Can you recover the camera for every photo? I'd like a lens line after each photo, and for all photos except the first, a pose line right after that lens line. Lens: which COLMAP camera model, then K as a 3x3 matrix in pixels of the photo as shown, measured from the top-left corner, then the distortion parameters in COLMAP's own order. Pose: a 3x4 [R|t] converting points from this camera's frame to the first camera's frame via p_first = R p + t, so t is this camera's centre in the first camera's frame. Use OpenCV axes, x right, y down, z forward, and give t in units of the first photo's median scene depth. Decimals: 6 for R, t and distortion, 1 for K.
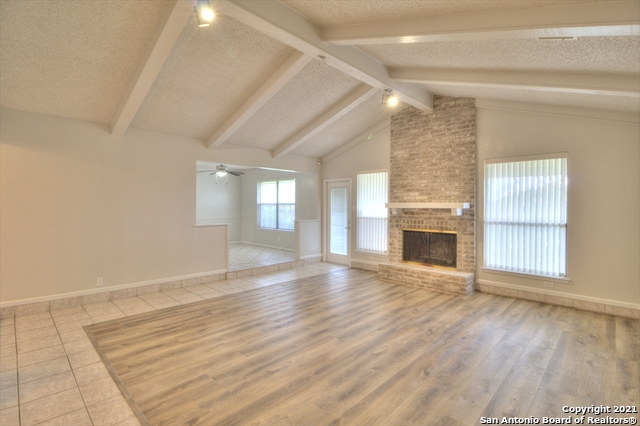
lens RADIAL K [[302.3, 0, 325.0], [0, 302.3, 204.1], [0, 0, 1]] dist [-0.001243, -0.000361]
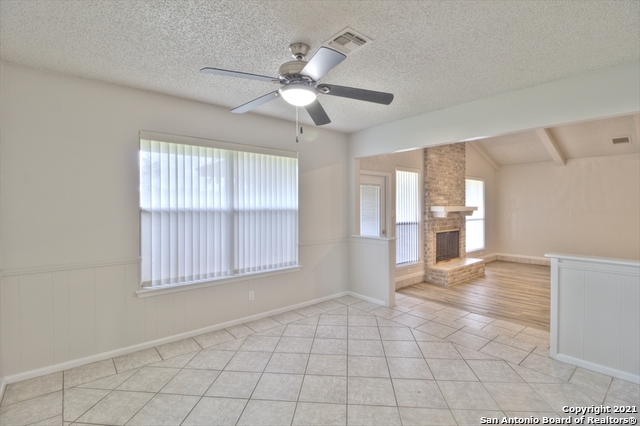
lens RADIAL K [[302.3, 0, 325.0], [0, 302.3, 204.1], [0, 0, 1]] dist [-0.001243, -0.000361]
pose [[0.082610, -0.046680, 0.995488, -0.689960], [-0.037120, 0.998065, 0.049881, -0.042971], [-0.995890, -0.041073, 0.080717, 1.122620]]
